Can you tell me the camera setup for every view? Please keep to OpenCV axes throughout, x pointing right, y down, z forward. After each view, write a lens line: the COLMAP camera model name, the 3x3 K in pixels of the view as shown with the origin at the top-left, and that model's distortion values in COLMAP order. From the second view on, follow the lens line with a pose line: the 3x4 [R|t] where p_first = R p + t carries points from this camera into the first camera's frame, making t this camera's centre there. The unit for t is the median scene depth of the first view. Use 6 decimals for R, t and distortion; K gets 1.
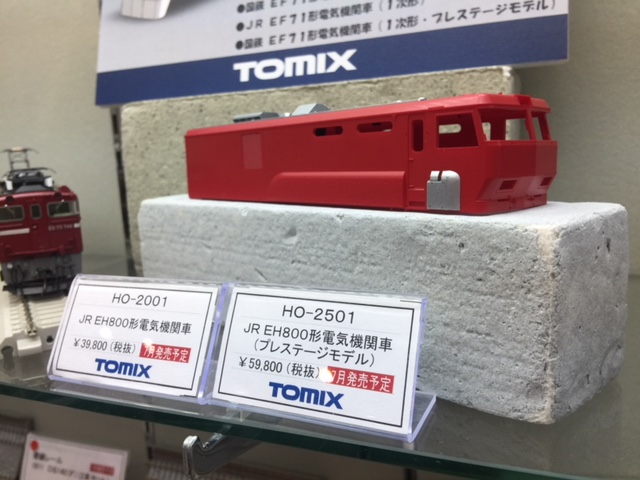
lens RADIAL K [[561.0, 0, 320.0], [0, 561.0, 240.0], [0, 0, 1]] dist [0.108579, -0.223847]
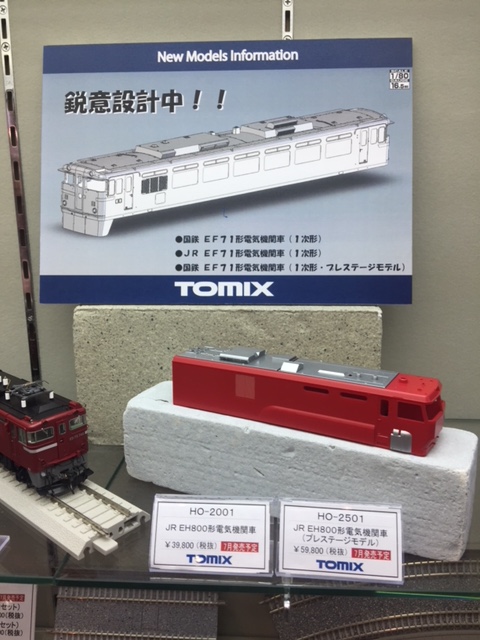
lens RADIAL K [[561.0, 0, 241.3], [0, 561.0, 307.8], [0, 0, 1]] dist [0.108579, -0.223847]
pose [[0.939156, -0.029144, 0.342253, -0.735976], [0.011687, 0.998528, 0.052958, -0.516384], [-0.343293, -0.045736, 0.938114, -0.439988]]
